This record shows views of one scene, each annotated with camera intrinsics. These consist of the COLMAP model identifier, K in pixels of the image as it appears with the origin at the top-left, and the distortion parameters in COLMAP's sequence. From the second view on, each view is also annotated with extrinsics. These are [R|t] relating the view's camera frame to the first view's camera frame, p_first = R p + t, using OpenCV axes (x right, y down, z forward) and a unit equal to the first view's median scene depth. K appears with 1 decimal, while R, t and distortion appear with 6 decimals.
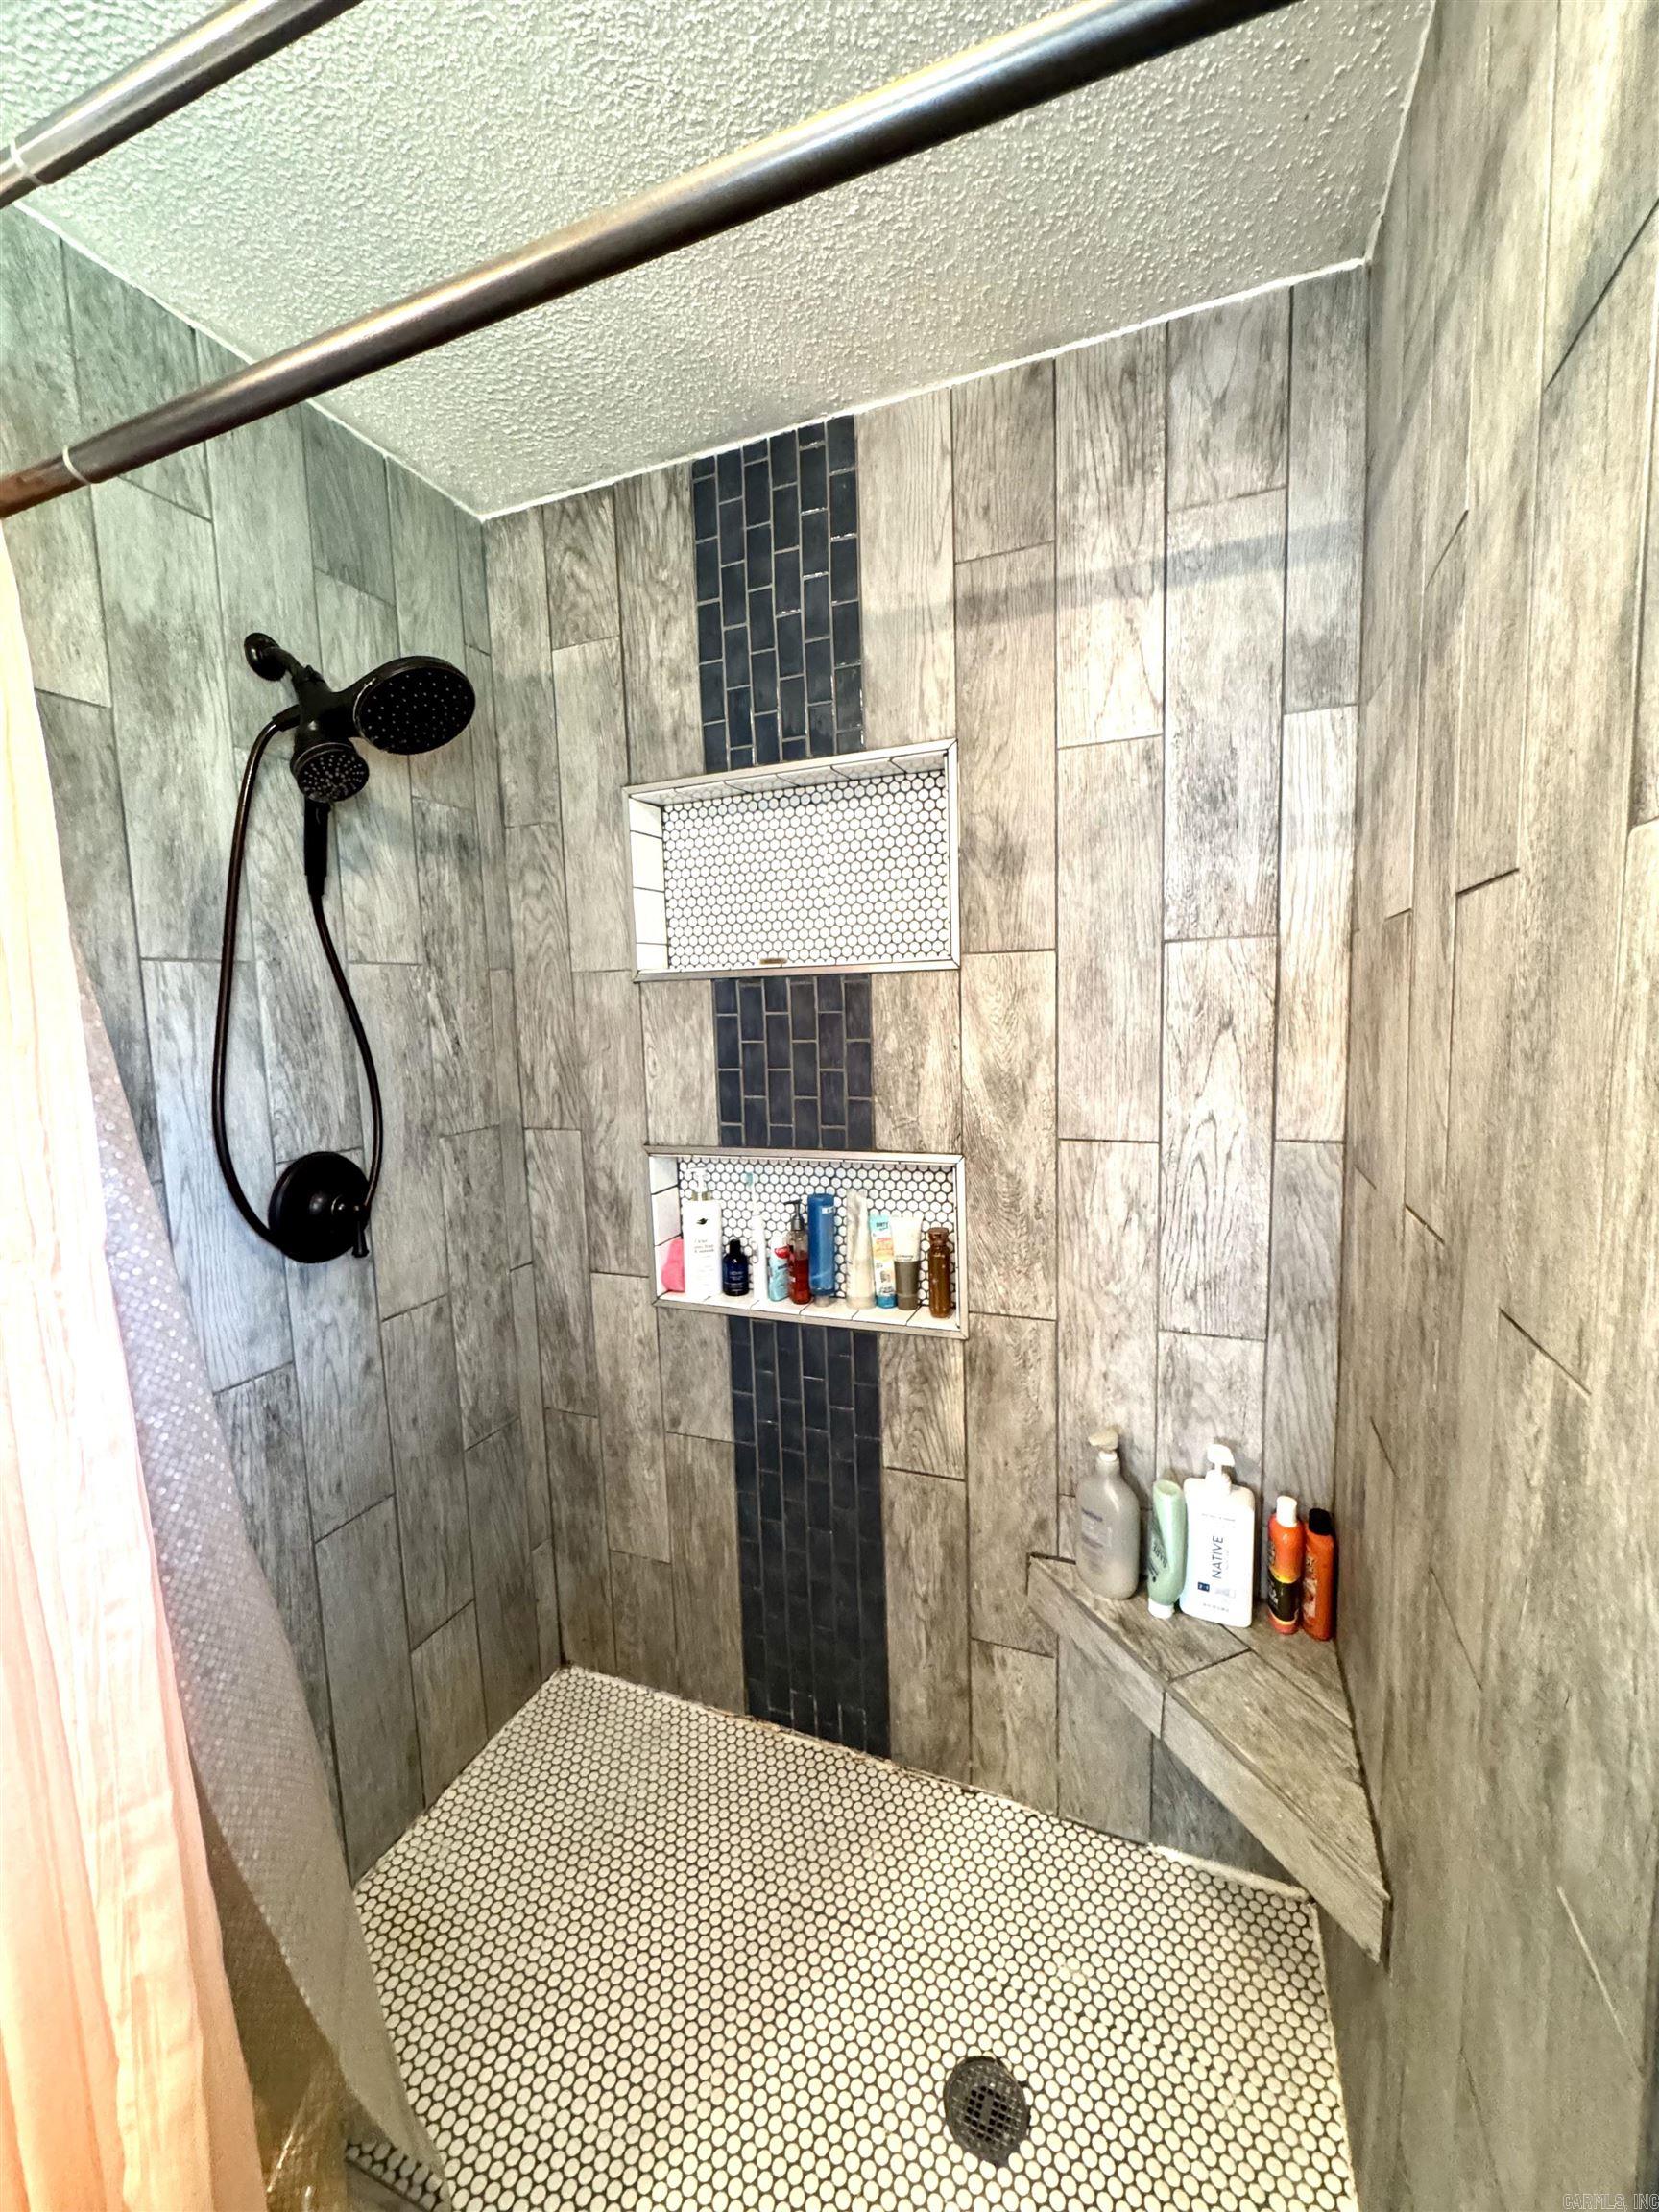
lens RADIAL K [[879.5, 0, 829.5], [0, 879.5, 1106.0], [0, 0, 1]] dist [-0.002572, -0.000136]
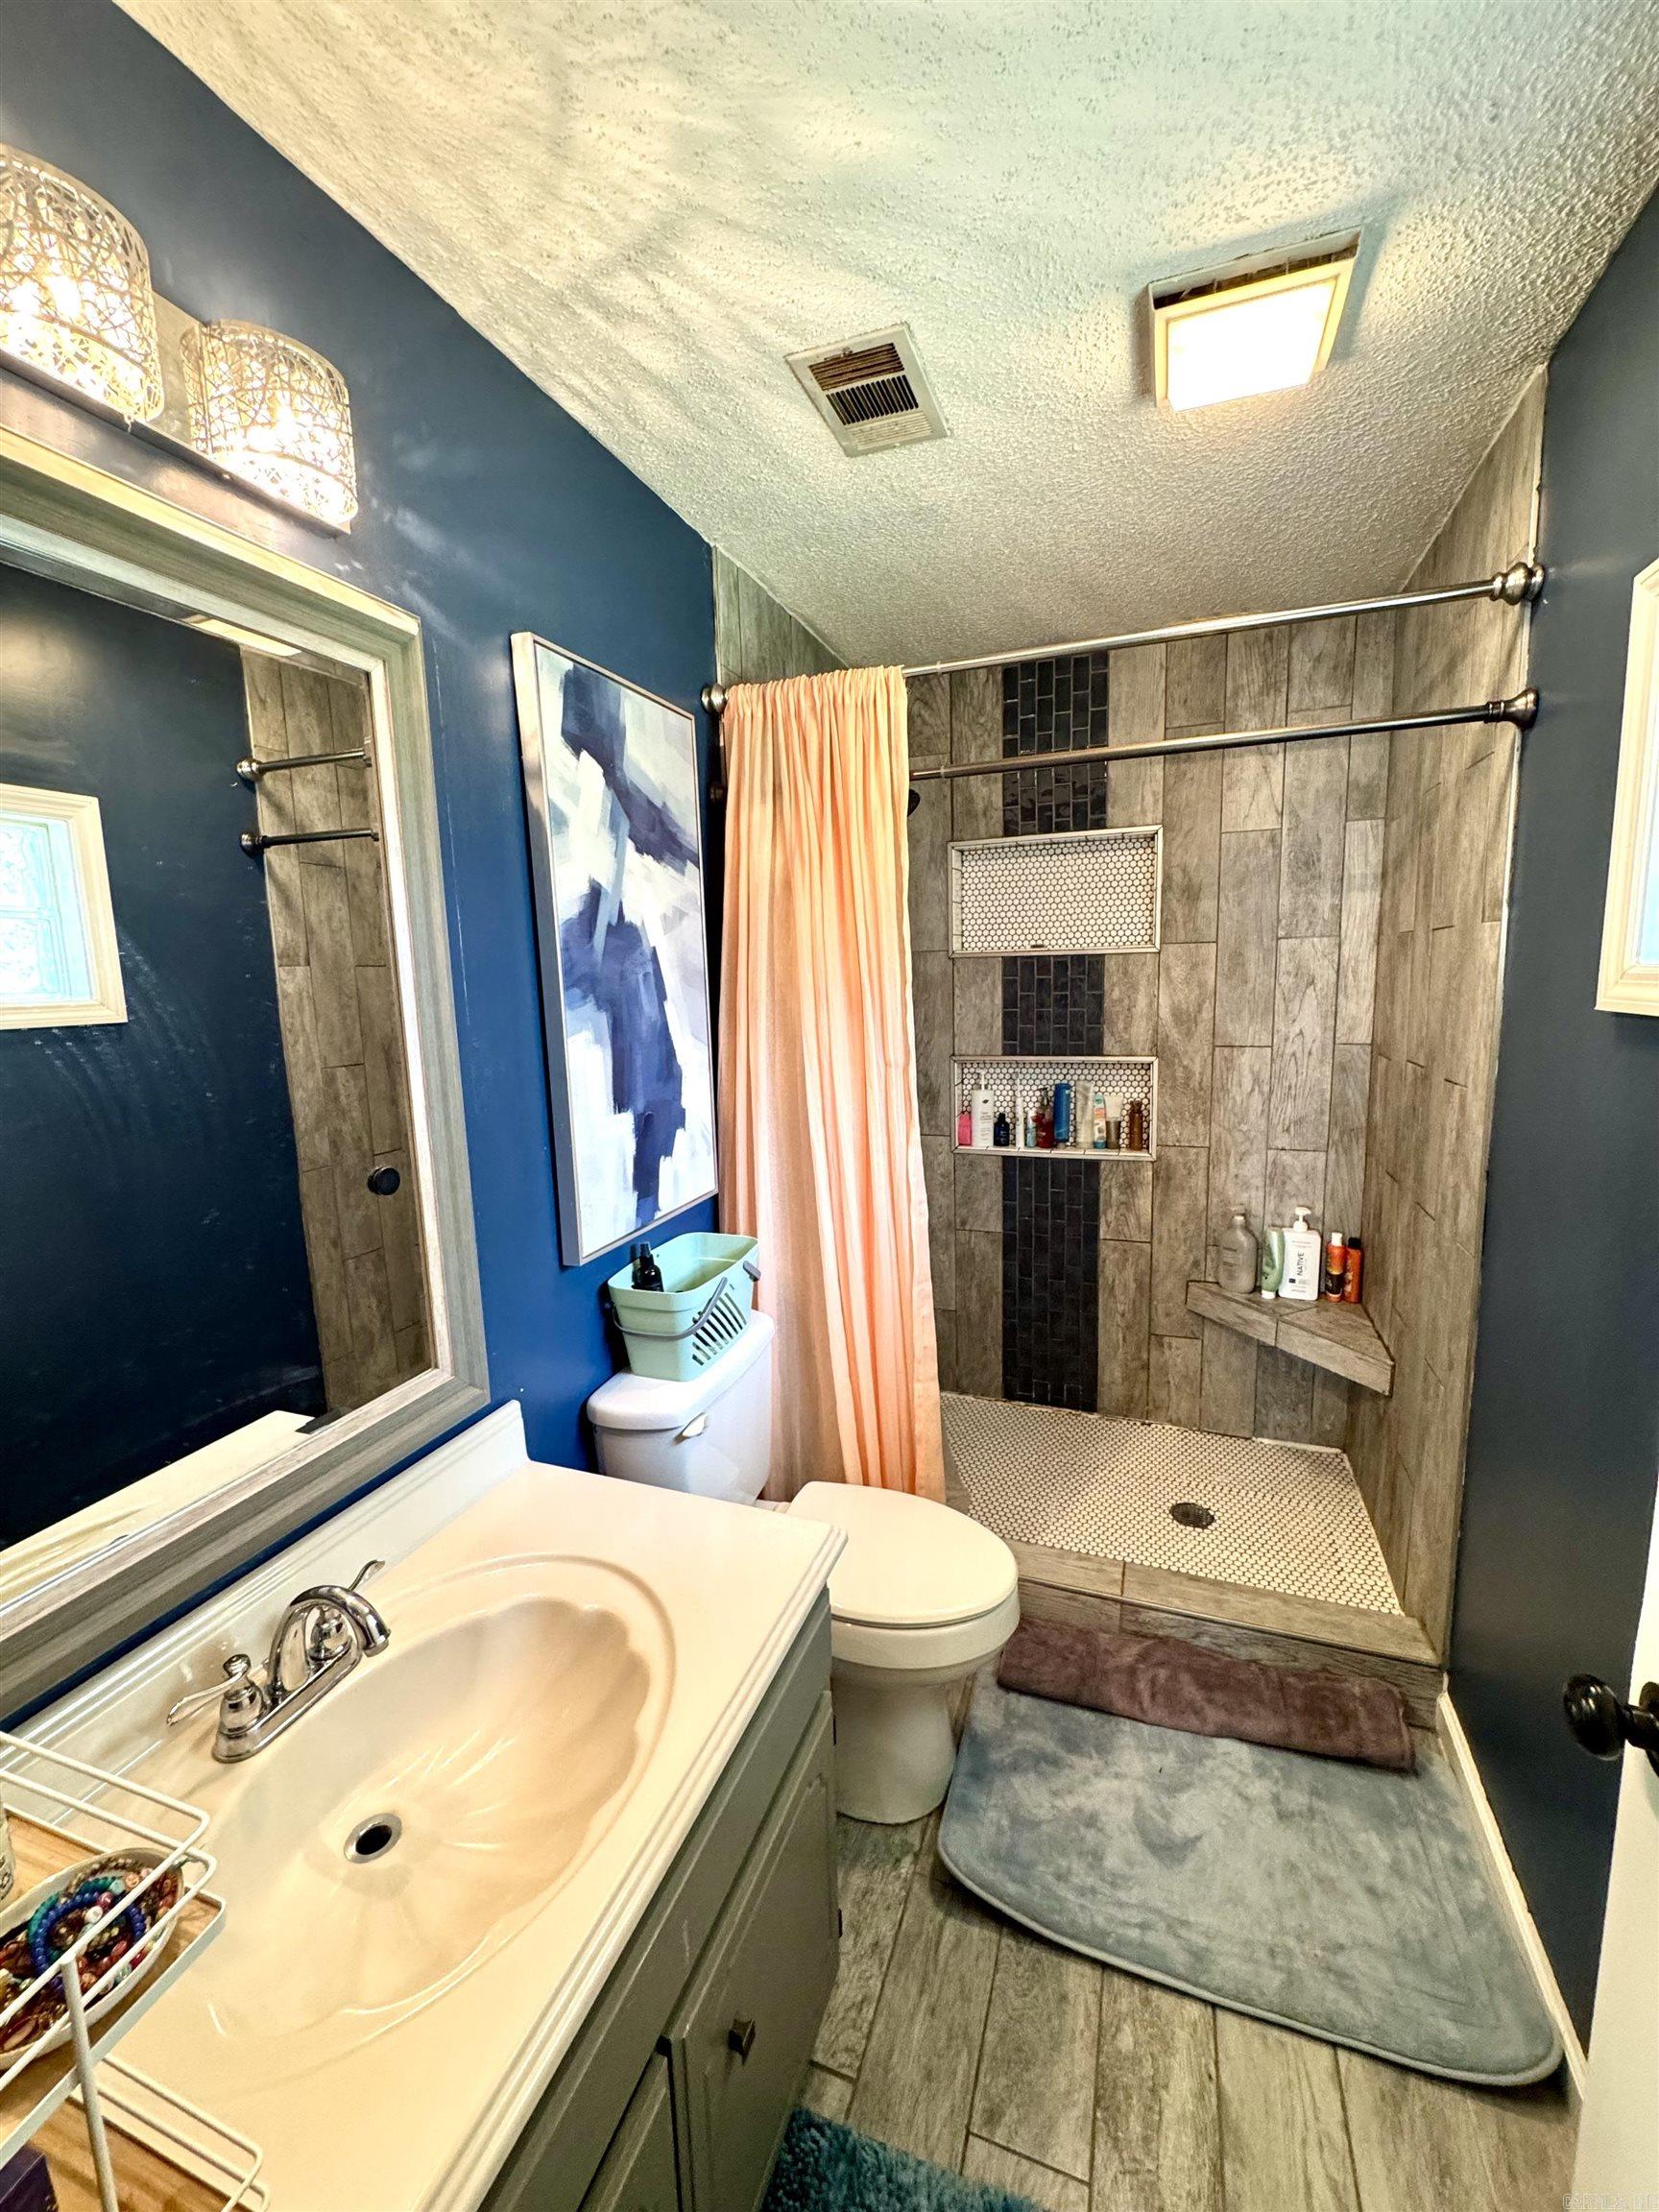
lens RADIAL K [[879.5, 0, 829.5], [0, 879.5, 1106.0], [0, 0, 1]] dist [-0.002572, -0.000136]
pose [[0.999690, -0.001776, 0.024833, -0.576678], [0.000866, 0.999329, 0.036614, 0.092982], [-0.024882, -0.036581, 0.999021, -0.797730]]
